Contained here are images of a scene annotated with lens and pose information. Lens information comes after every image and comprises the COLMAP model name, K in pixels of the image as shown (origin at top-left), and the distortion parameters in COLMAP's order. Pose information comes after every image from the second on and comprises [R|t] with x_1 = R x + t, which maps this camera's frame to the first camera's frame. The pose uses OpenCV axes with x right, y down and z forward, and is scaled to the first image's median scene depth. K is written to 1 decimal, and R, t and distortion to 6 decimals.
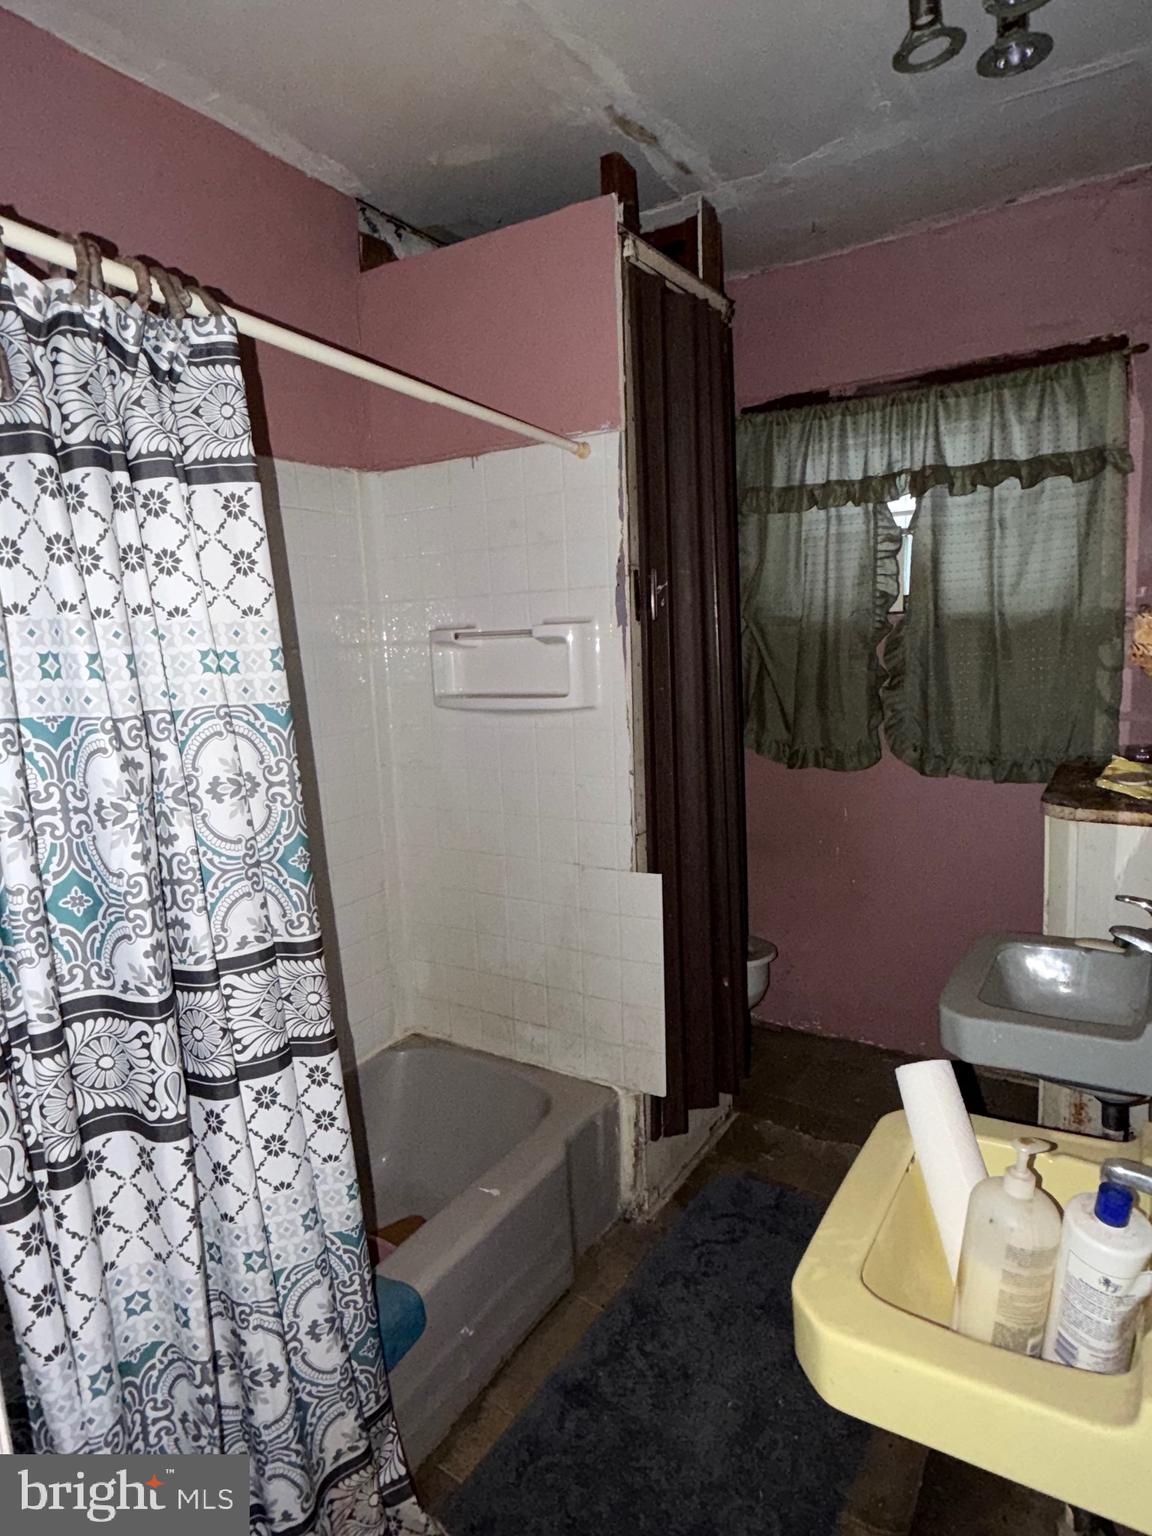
lens RADIAL K [[862.6, 0, 575.8], [0, 862.6, 763.7], [0, 0, 1]] dist [0.001211, 0.000272]
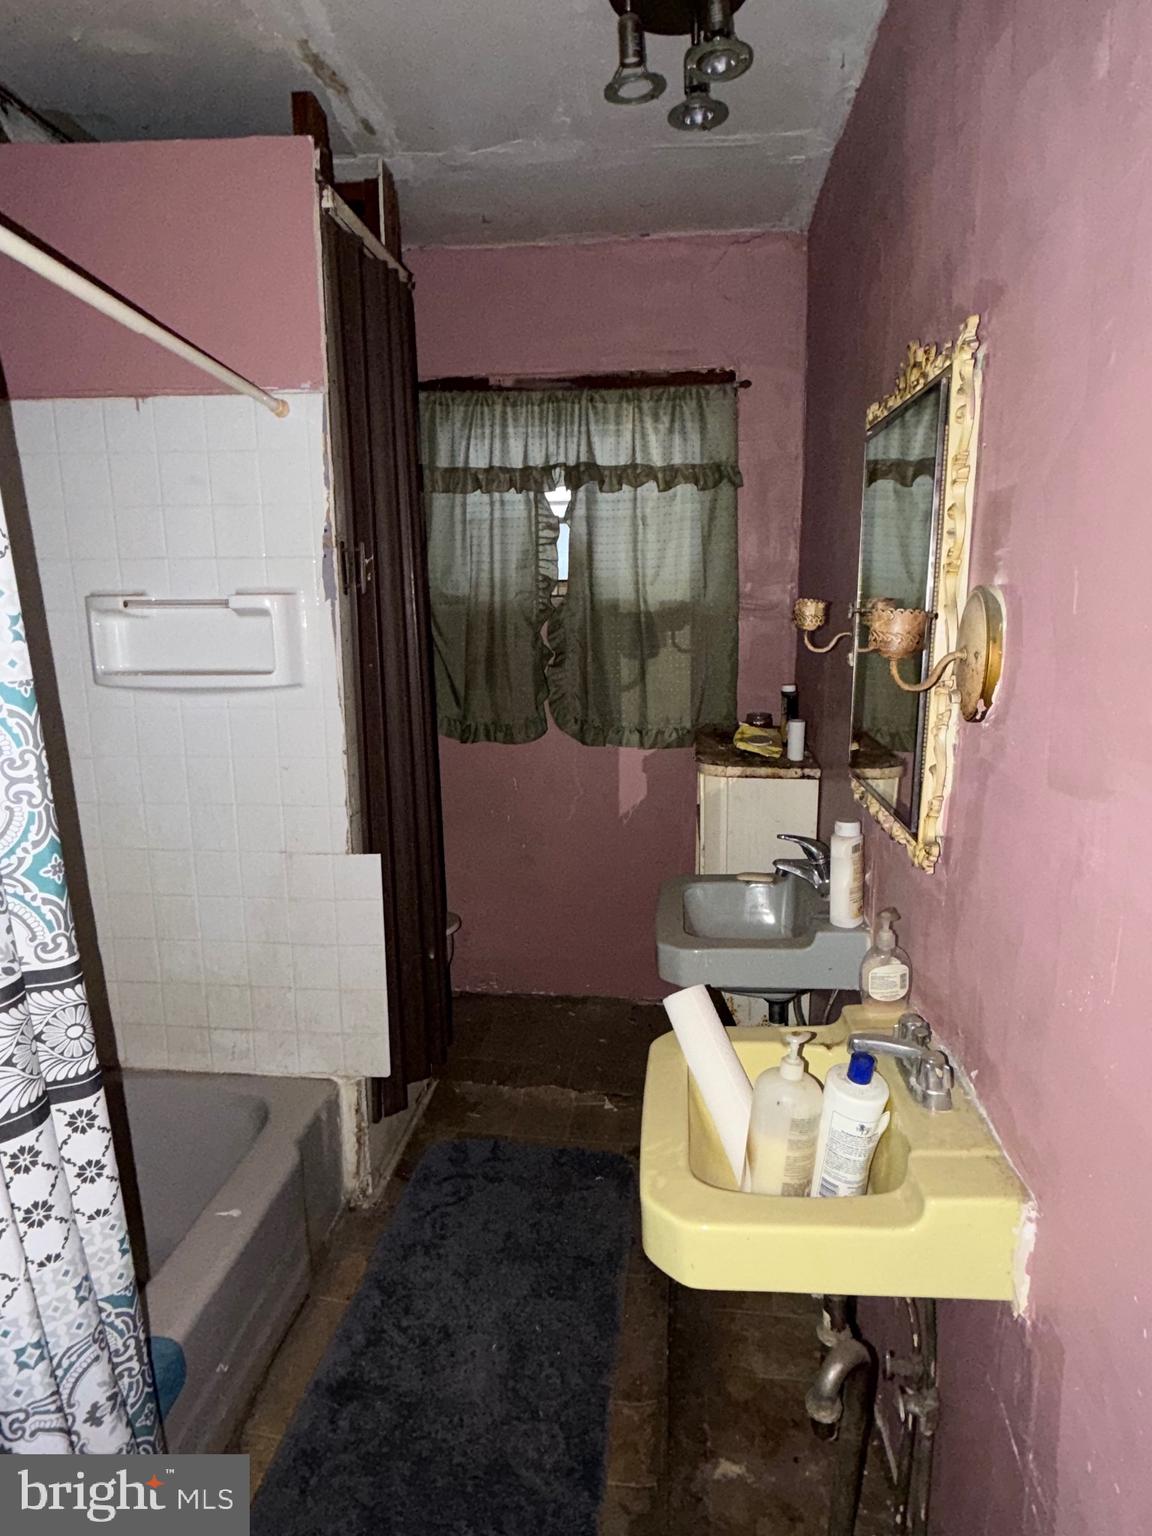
lens RADIAL K [[862.6, 0, 575.8], [0, 862.6, 763.7], [0, 0, 1]] dist [0.001211, 0.000272]
pose [[0.896337, -0.047035, 0.440871, -0.133060], [0.035400, 0.998775, 0.034585, -0.001097], [-0.441957, -0.015393, 0.896904, 0.017787]]
